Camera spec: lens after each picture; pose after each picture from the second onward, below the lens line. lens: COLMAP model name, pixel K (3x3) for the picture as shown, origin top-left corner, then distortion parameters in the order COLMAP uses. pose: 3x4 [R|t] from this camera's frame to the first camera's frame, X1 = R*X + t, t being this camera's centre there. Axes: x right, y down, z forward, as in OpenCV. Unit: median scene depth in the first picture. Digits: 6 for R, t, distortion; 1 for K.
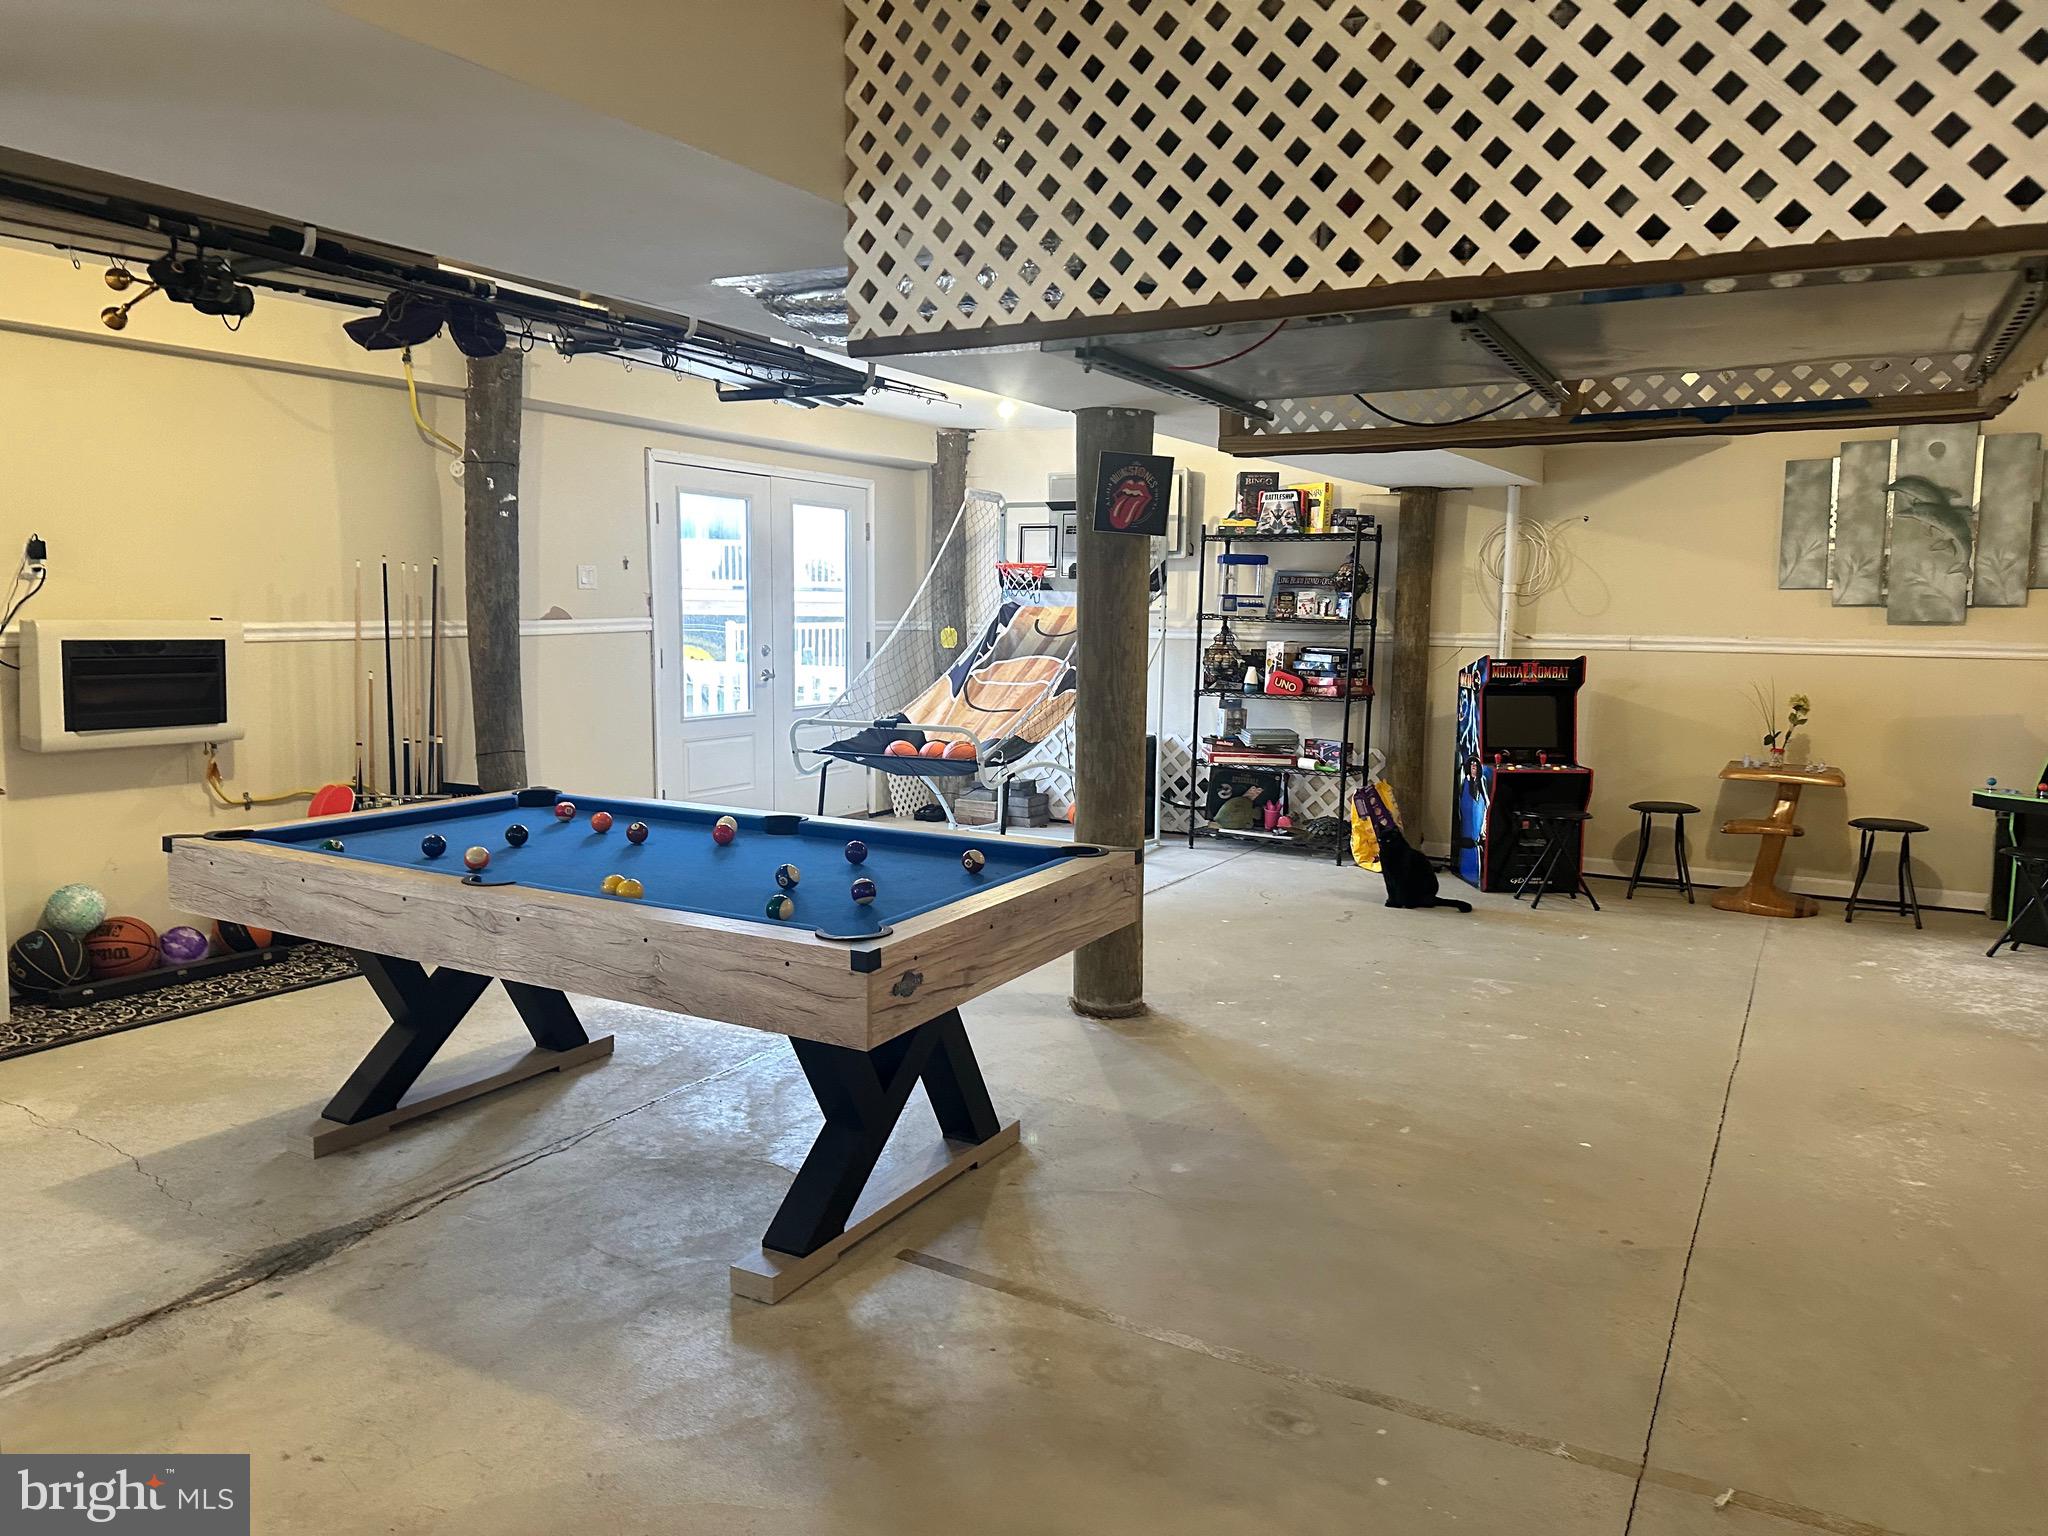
lens RADIAL K [[1441.9, 0, 1031.7], [0, 1441.9, 770.5], [0, 0, 1]] dist [0.067479, -0.088573]
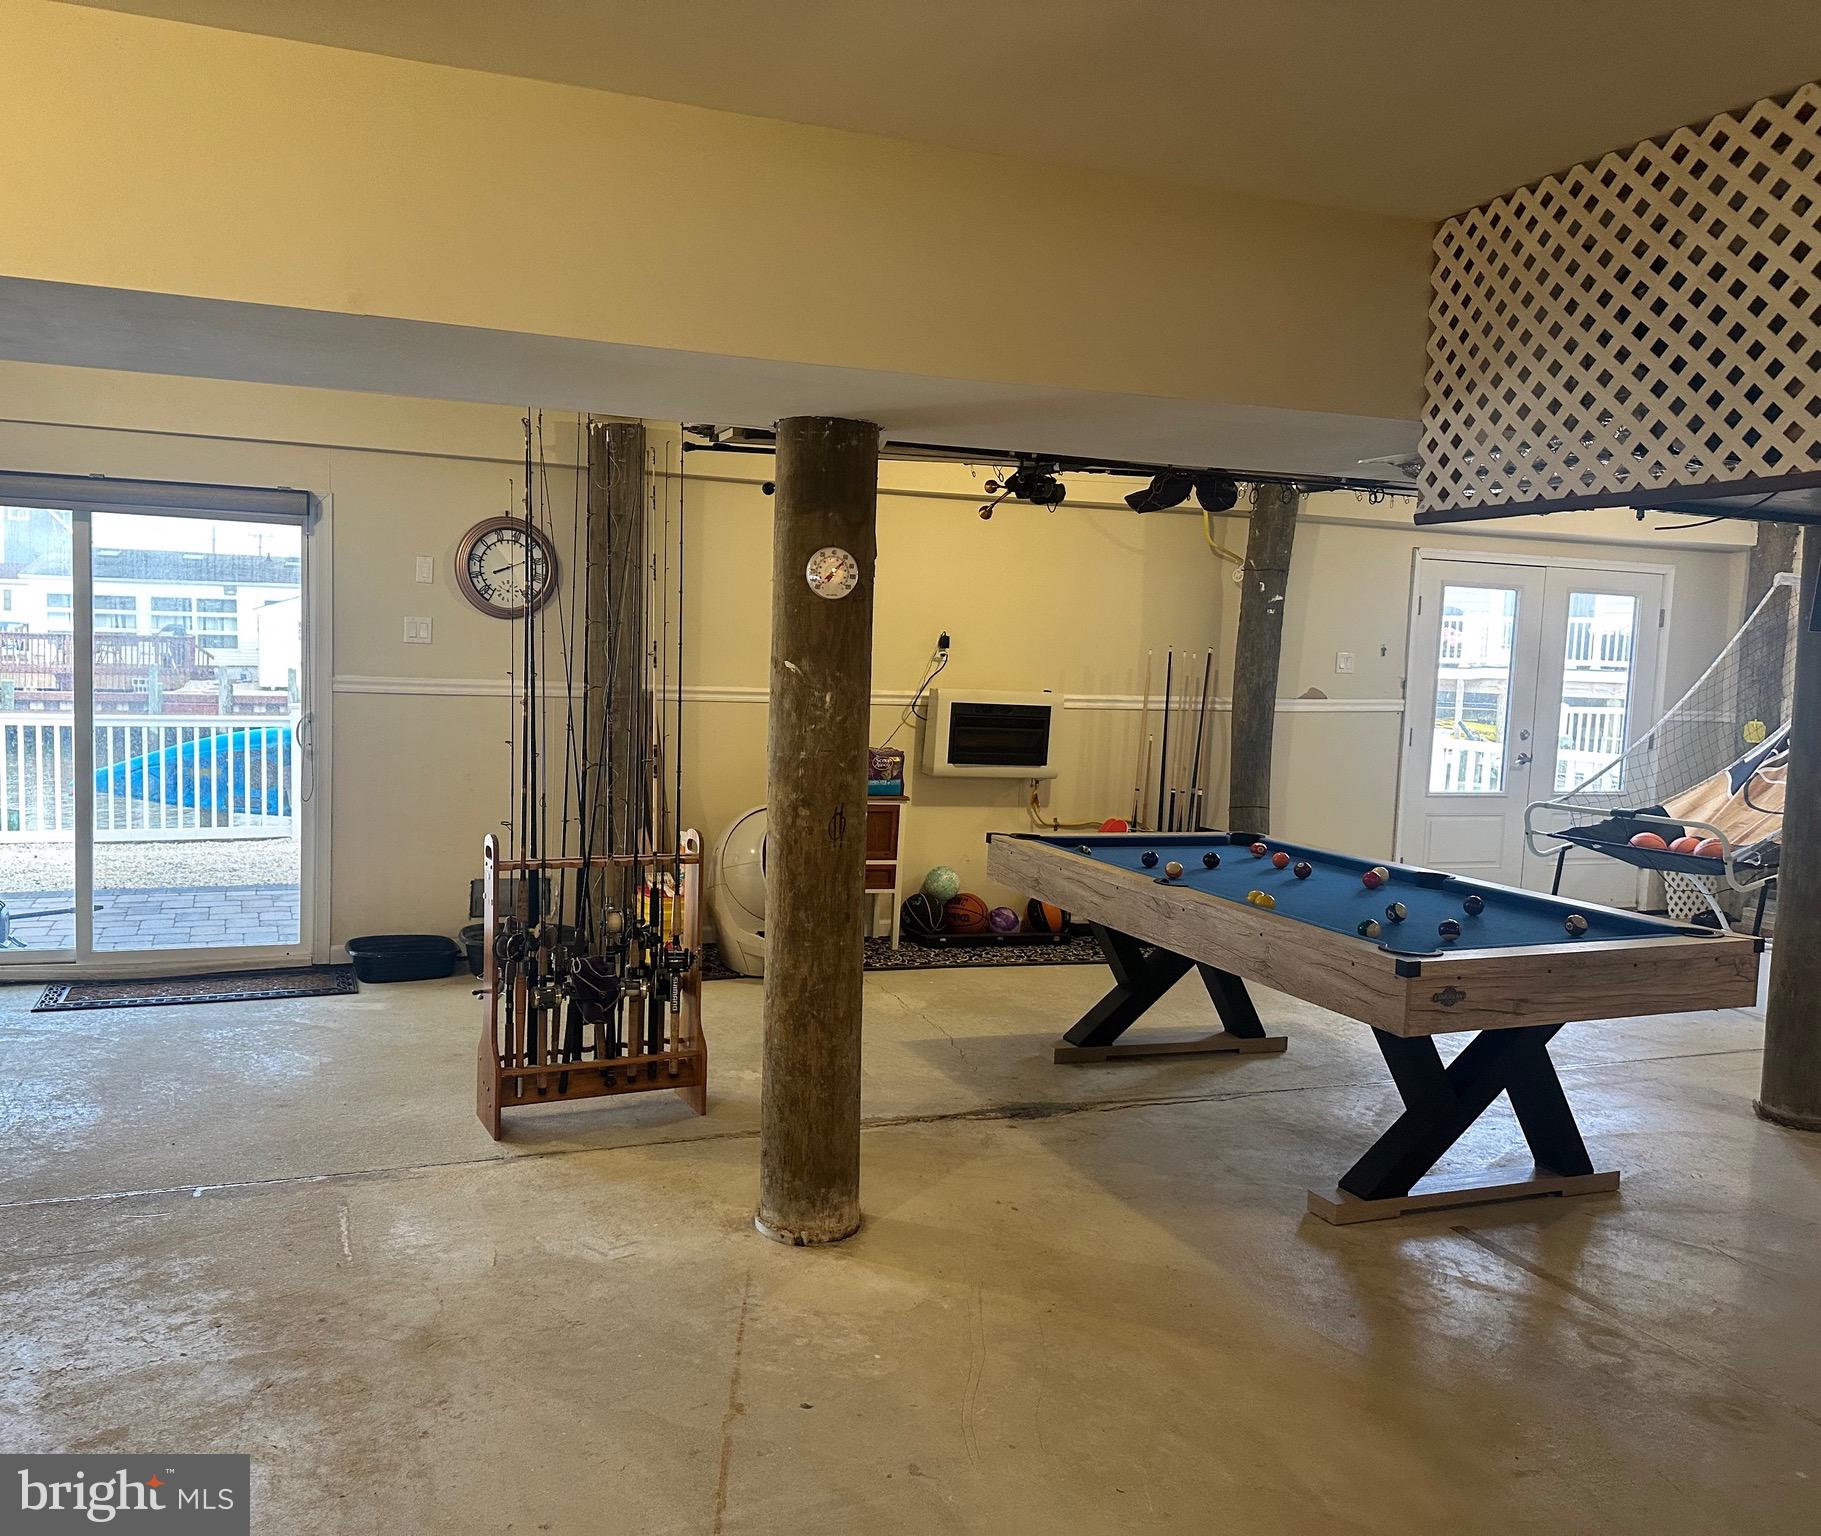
lens RADIAL K [[1399.4, 0, 904.9], [0, 1399.4, 767.1], [0, 0, 1]] dist [-0.012875, -0.000144]
pose [[0.805435, 0.066886, -0.588898, 0.162713], [-0.098000, 0.994964, -0.021029, 0.012749], [0.584526, 0.074650, 0.807934, -0.202815]]
